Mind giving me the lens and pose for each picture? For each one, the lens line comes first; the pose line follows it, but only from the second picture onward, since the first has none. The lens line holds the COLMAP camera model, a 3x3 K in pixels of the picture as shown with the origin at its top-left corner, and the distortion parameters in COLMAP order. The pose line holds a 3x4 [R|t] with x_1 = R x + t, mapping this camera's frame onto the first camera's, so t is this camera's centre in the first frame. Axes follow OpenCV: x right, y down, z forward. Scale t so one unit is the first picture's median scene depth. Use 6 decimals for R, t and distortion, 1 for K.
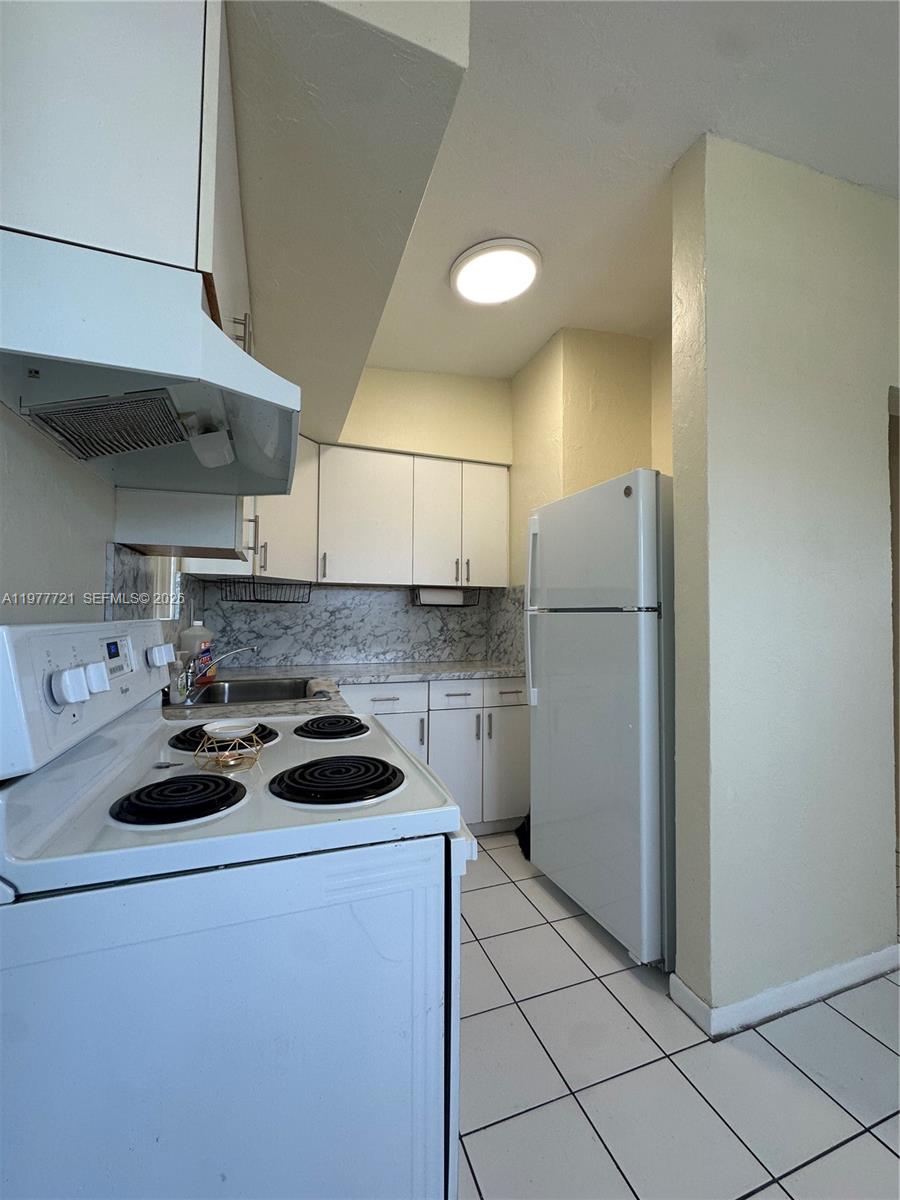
lens RADIAL K [[478.5, 0, 450.8], [0, 478.5, 599.2], [0, 0, 1]] dist [0.001427, 0.000198]
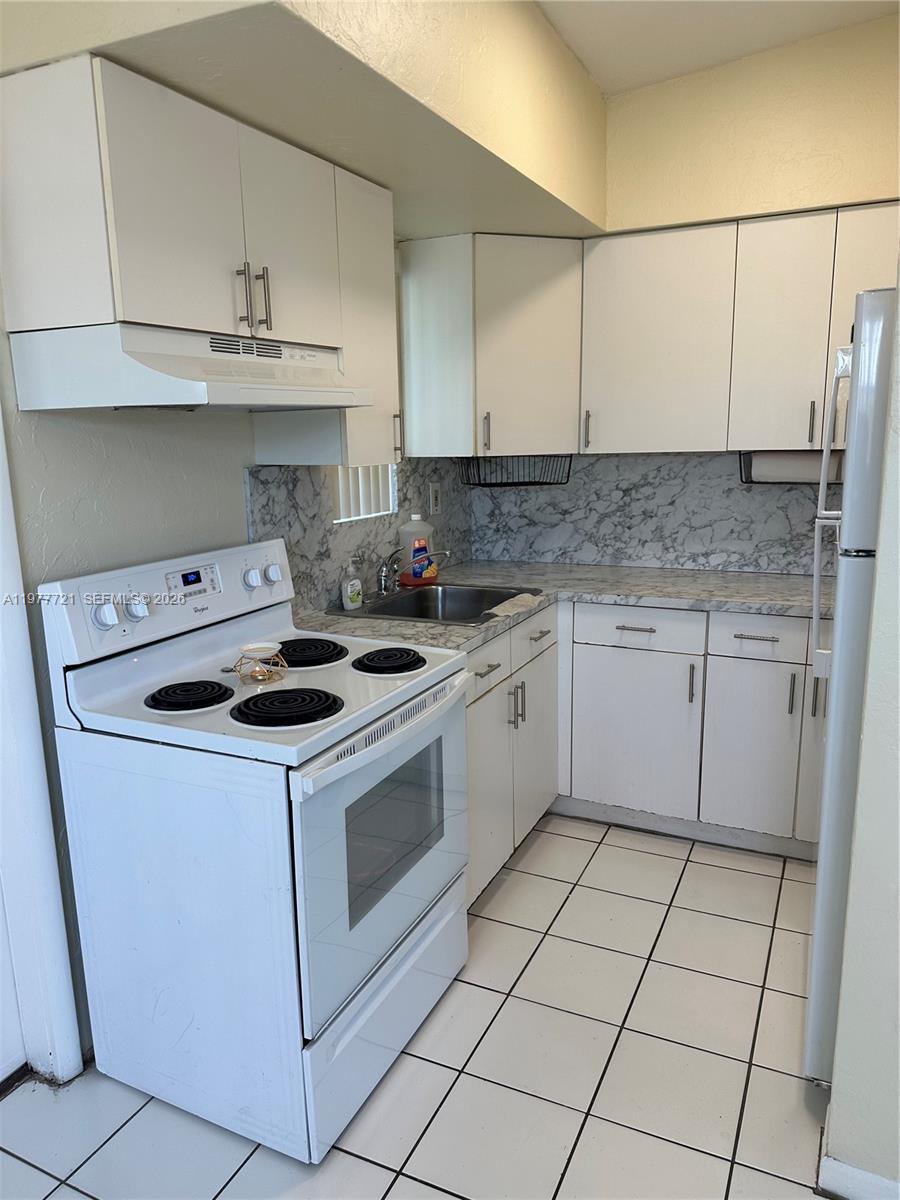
lens RADIAL K [[843.2, 0, 448.4], [0, 843.2, 599.5], [0, 0, 1]] dist [0.041553, -0.009995]
pose [[0.699125, 0.119047, -0.705019, 0.451691], [0.050643, 0.975320, 0.214909, -0.095145], [0.713204, -0.185953, 0.675842, -0.022304]]
